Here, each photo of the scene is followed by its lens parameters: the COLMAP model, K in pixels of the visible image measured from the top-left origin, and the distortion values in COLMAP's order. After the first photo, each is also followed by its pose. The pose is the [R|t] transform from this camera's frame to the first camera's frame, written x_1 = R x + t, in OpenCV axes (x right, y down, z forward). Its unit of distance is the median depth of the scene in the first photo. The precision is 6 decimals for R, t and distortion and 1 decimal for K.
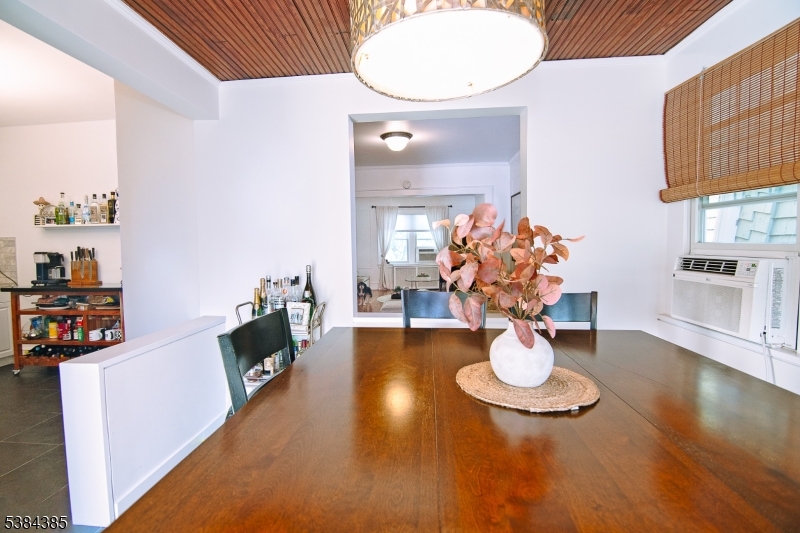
lens RADIAL K [[389.9, 0, 384.4], [0, 389.9, 261.0], [0, 0, 1]] dist [-0.010858, -0.001826]
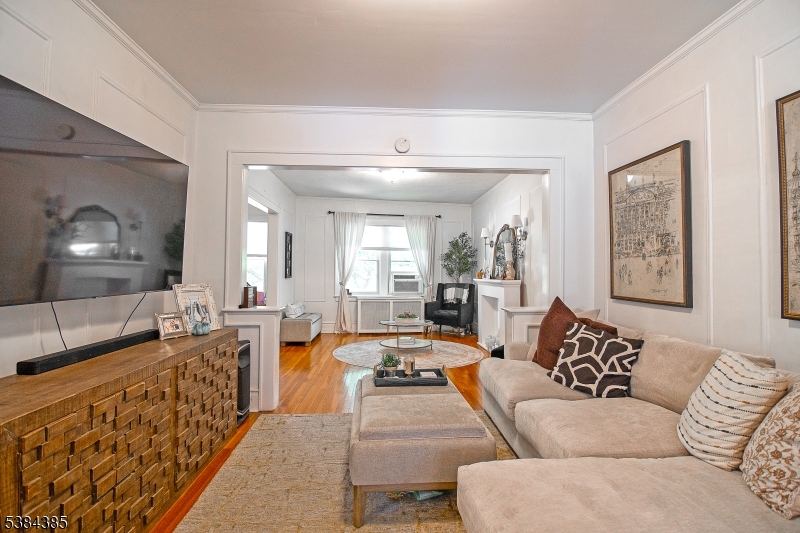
lens RADIAL K [[389.9, 0, 397.2], [0, 389.9, 260.1], [0, 0, 1]] dist [-0.010858, -0.001826]
pose [[0.988008, 0.030538, 0.151354, -0.013416], [-0.019129, 0.996904, -0.076272, -0.003887], [-0.153214, 0.072462, 0.985533, 0.304523]]
